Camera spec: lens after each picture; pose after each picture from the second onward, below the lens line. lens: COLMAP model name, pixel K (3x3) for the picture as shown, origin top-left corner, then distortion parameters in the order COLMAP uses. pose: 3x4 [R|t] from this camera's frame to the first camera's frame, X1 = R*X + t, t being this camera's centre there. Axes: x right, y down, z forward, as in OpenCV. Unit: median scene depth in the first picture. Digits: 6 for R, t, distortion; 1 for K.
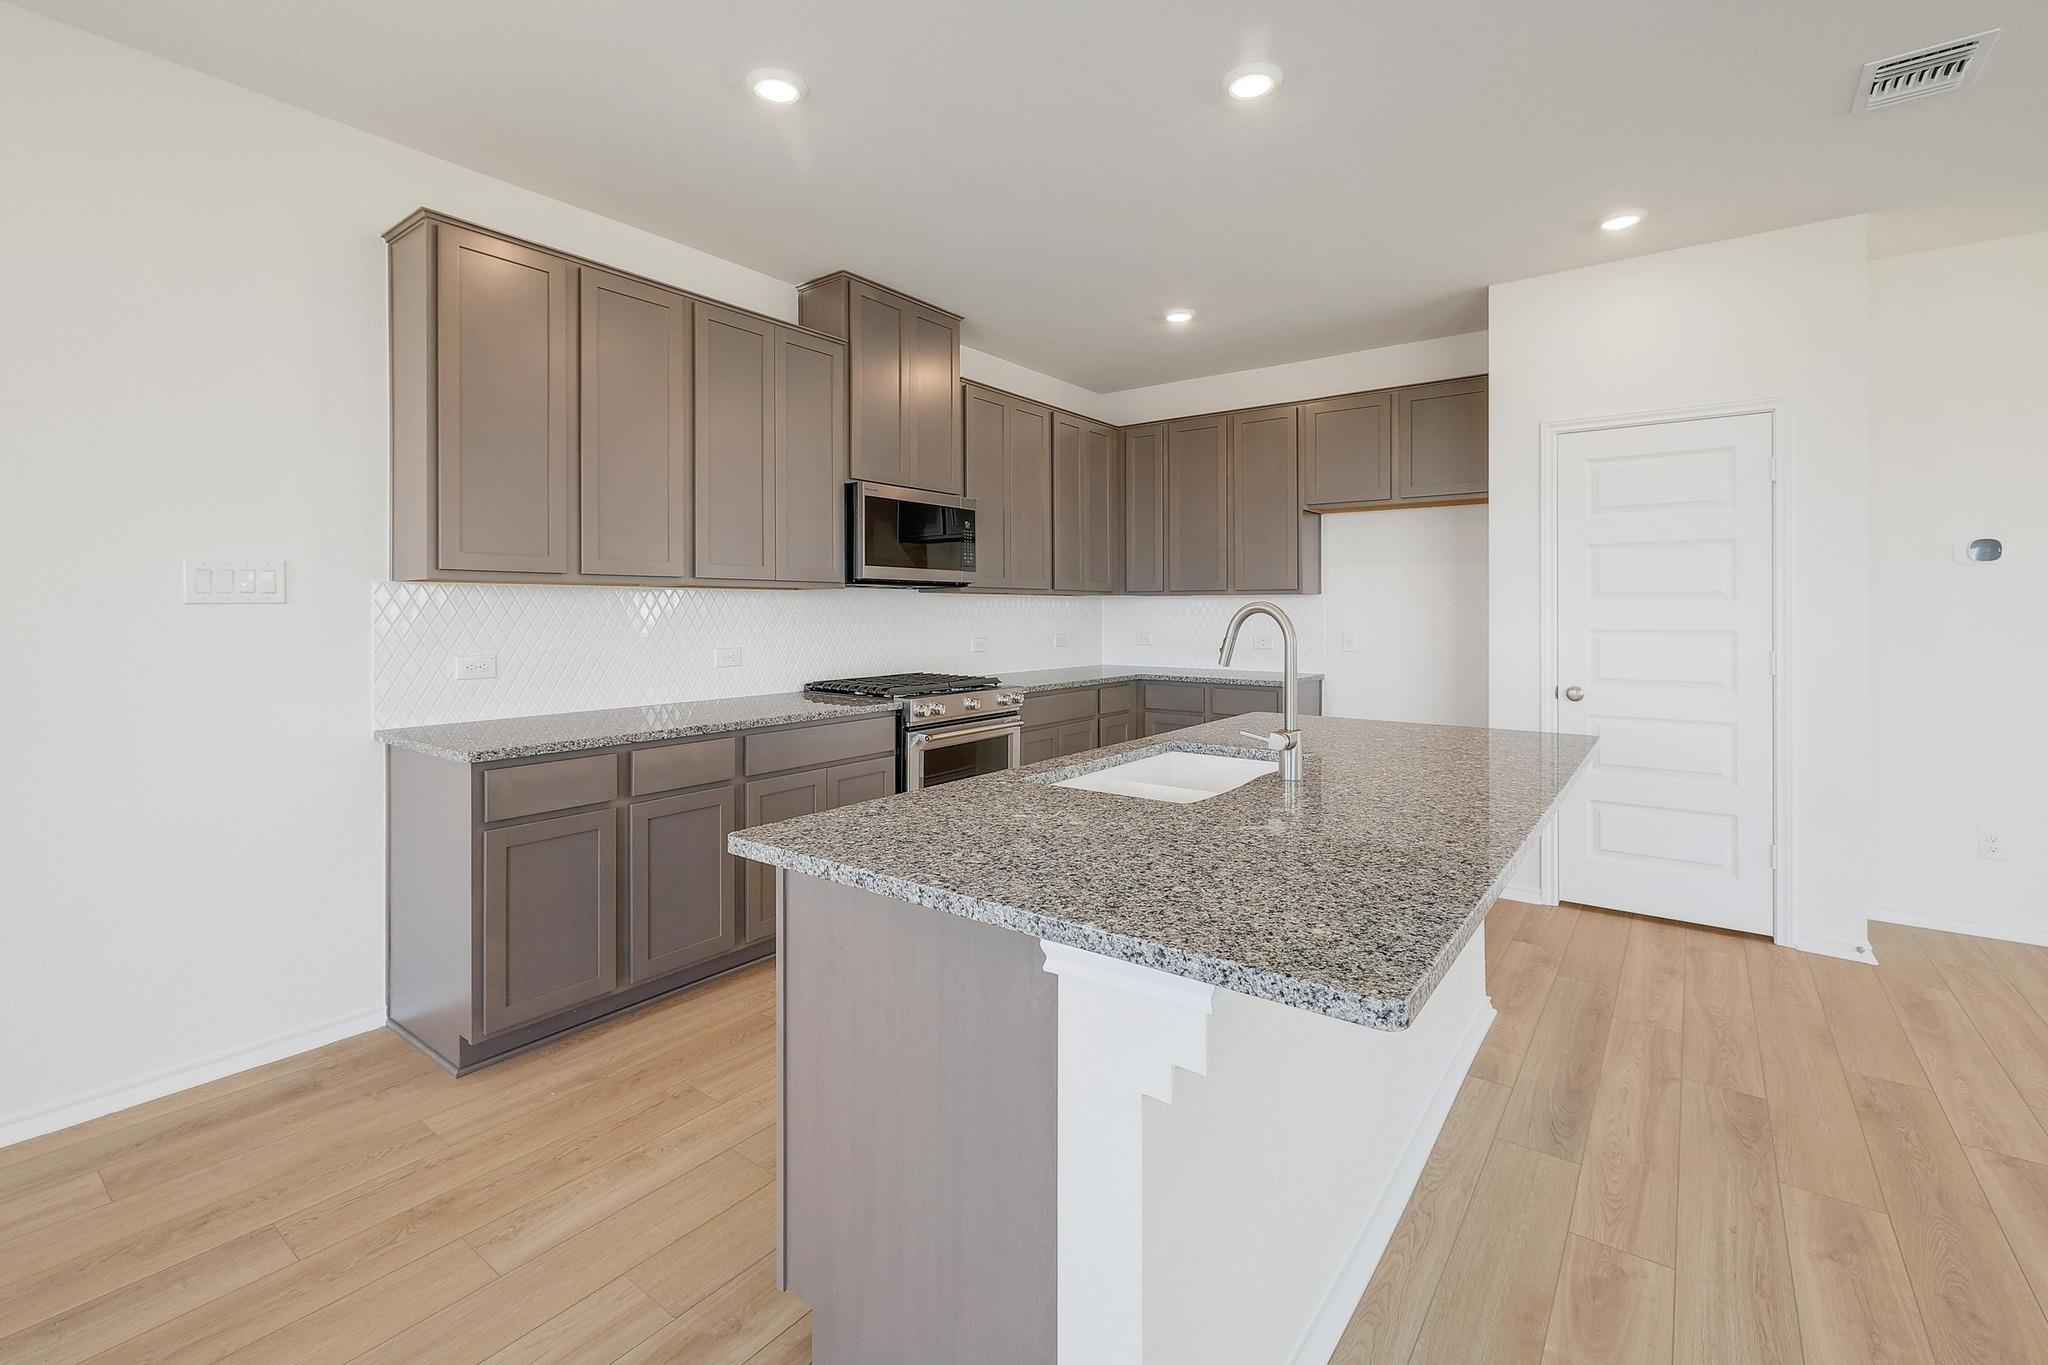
lens RADIAL K [[897.7, 0, 1019.9], [0, 897.7, 611.2], [0, 0, 1]] dist [0.001353, -0.000477]
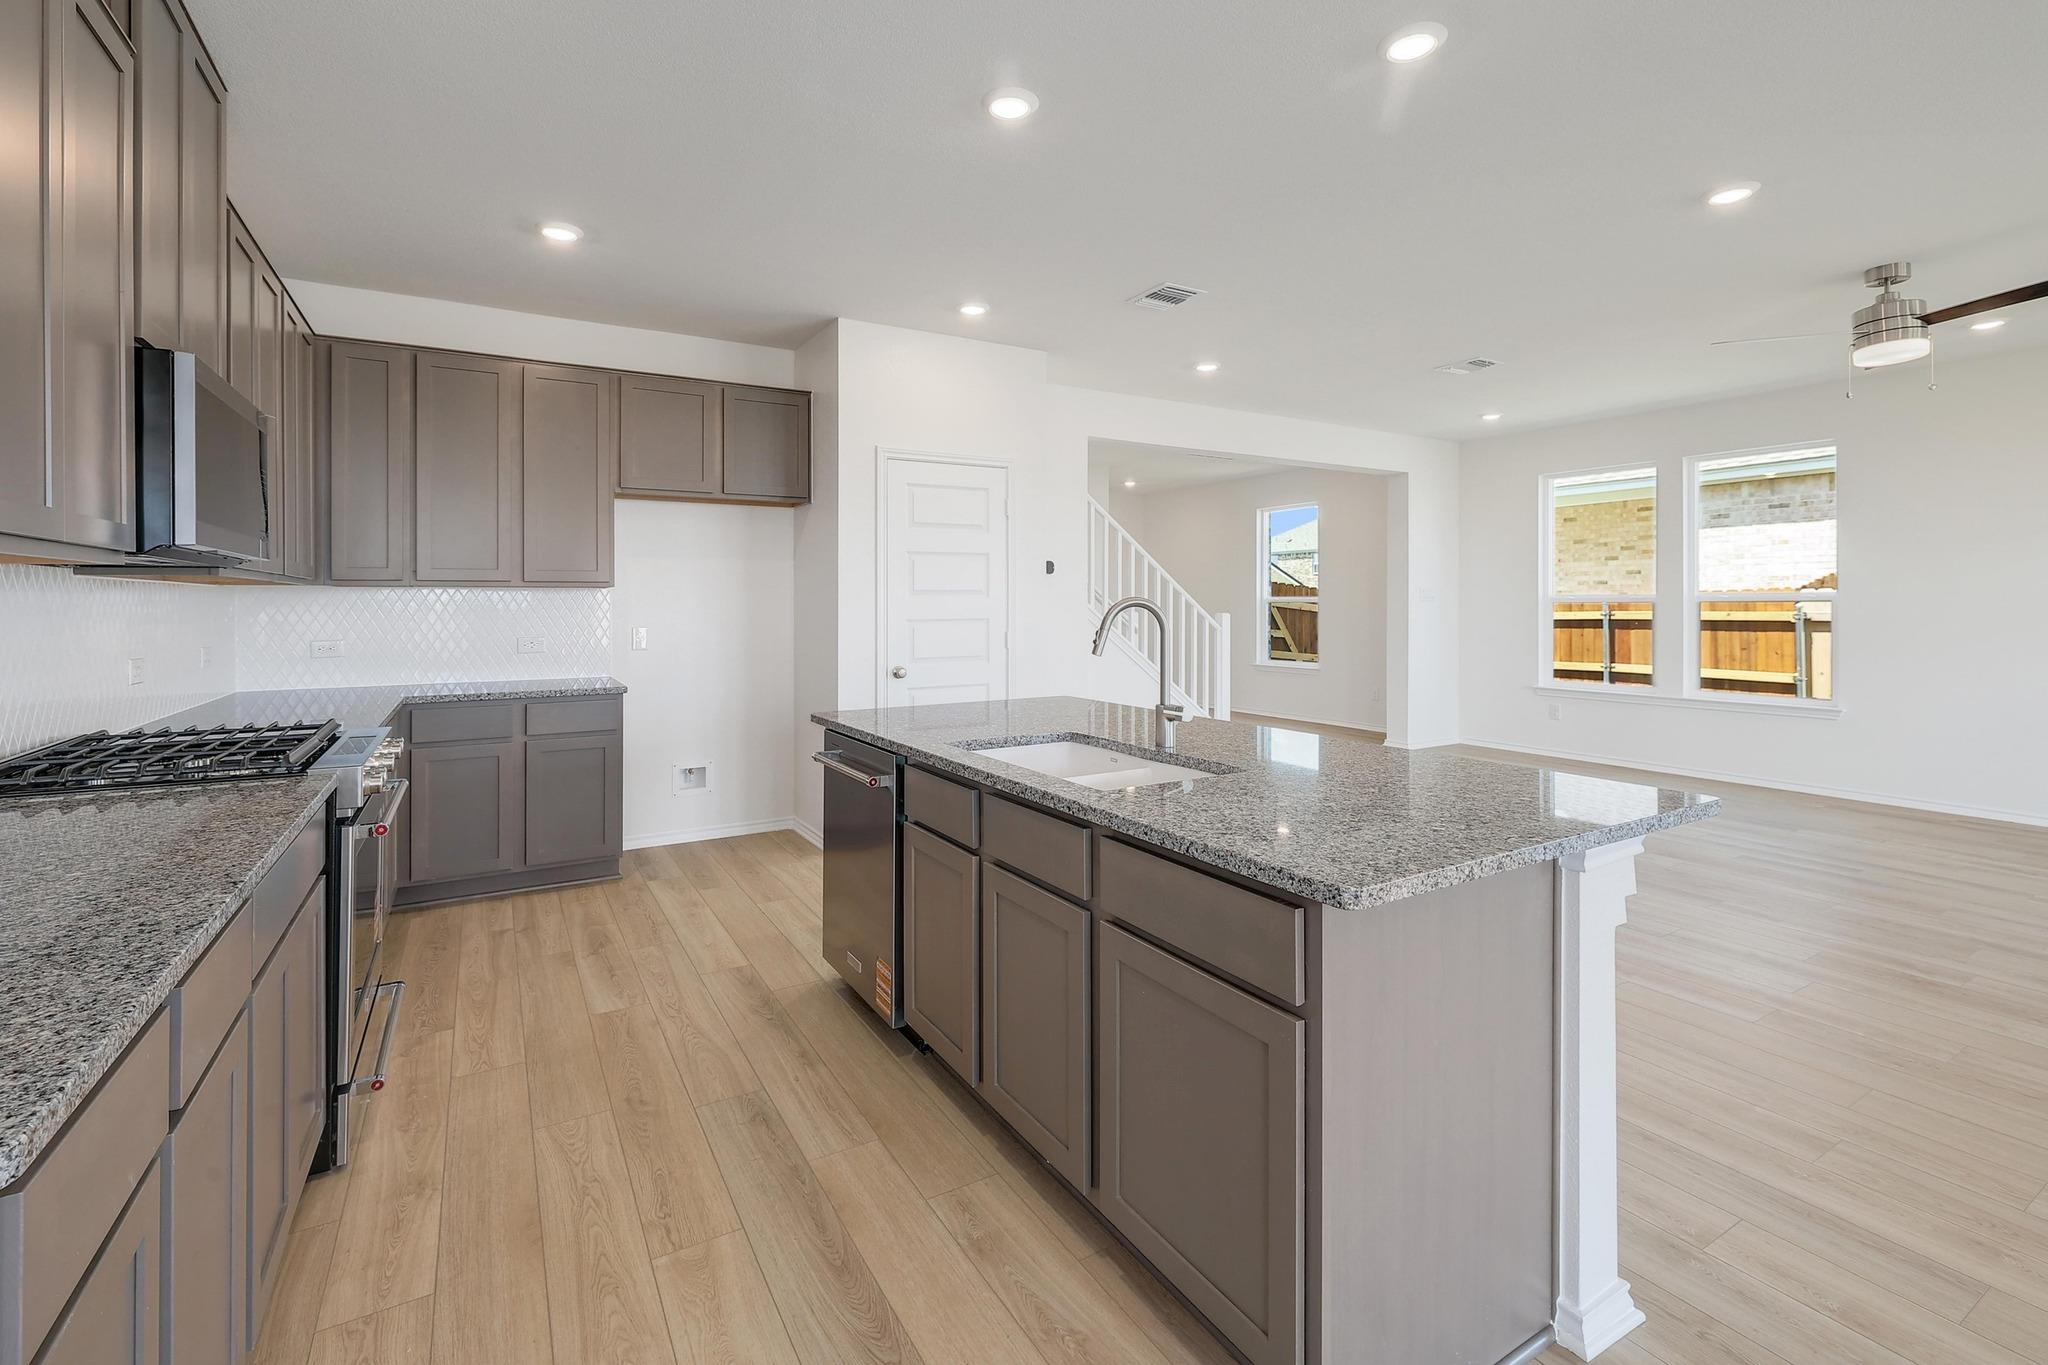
lens RADIAL K [[901.4, 0, 1026.1], [0, 901.4, 610.2], [0, 0, 1]] dist [-0.000690, 0.000823]
pose [[0.379043, -0.011353, 0.925309, -0.556395], [0.002983, 0.999935, 0.011046, -0.007799], [-0.925374, -0.001427, 0.379052, 0.446828]]
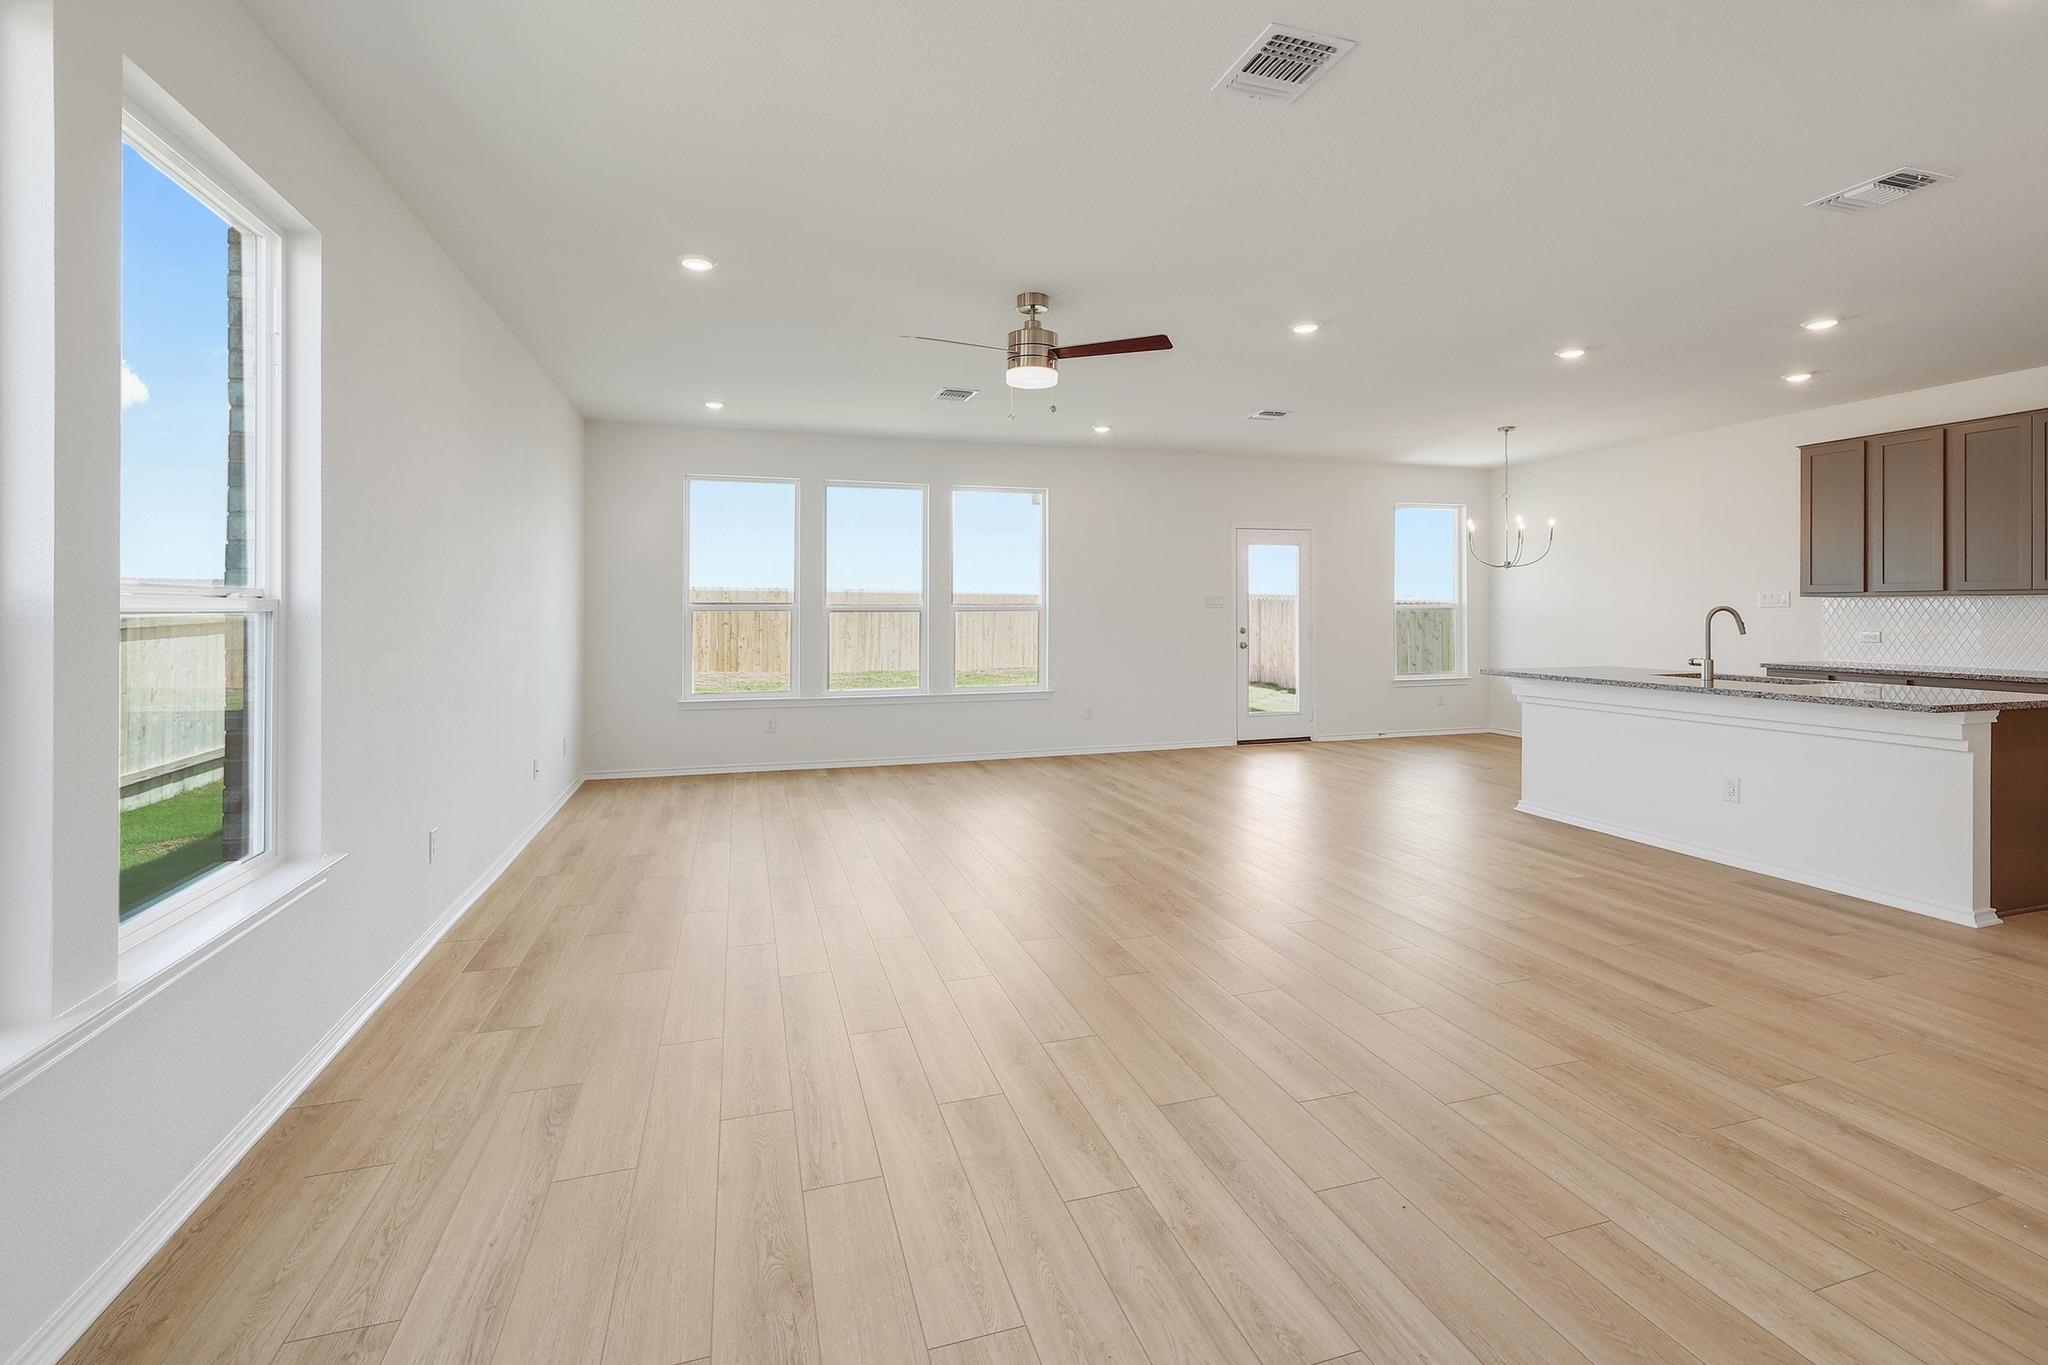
lens RADIAL K [[901.4, 0, 1026.1], [0, 901.4, 610.2], [0, 0, 1]] dist [-0.000690, 0.000823]
pose [[-0.580947, 0.001271, -0.813940, 2.102128], [-0.000587, 0.999998, 0.001980, -0.002408], [0.813941, 0.001627, -0.580945, 0.574390]]
